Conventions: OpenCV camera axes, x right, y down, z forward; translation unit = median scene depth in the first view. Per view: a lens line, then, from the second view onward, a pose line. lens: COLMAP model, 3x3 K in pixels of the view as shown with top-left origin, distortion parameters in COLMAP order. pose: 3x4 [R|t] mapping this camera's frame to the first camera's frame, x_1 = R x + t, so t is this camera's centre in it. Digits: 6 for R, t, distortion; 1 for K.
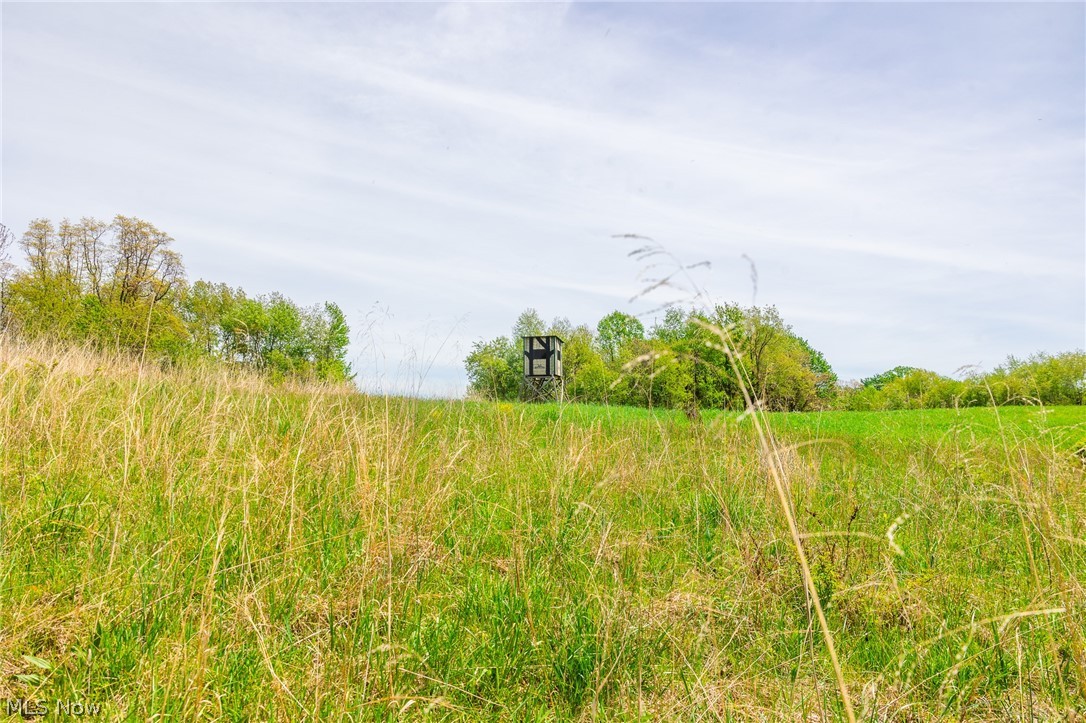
lens RADIAL K [[759.1, 0, 536.3], [0, 759.1, 359.6], [0, 0, 1]] dist [0.025341, 0.002040]
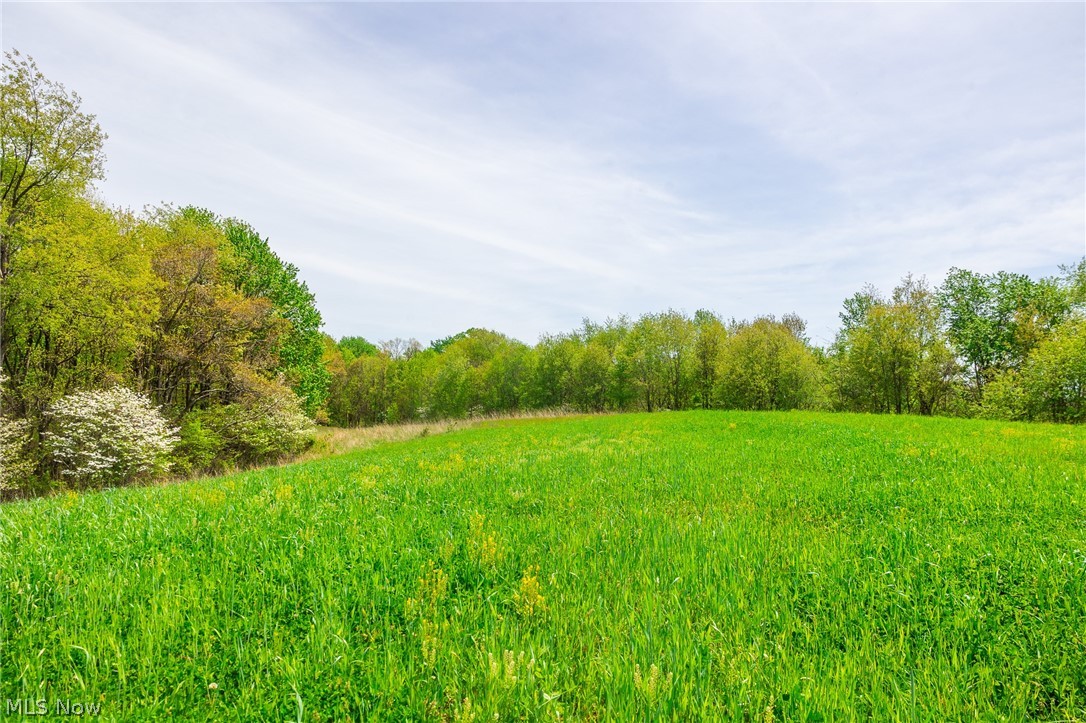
lens RADIAL K [[728.9, 0, 543.0], [0, 728.9, 361.5], [0, 0, 1]] dist [-0.054246, 0.002493]
pose [[0.870731, 0.058256, 0.488296, 0.228080], [-0.084286, 0.995944, 0.031478, 0.019817], [-0.484482, -0.068565, 0.872110, 0.389931]]
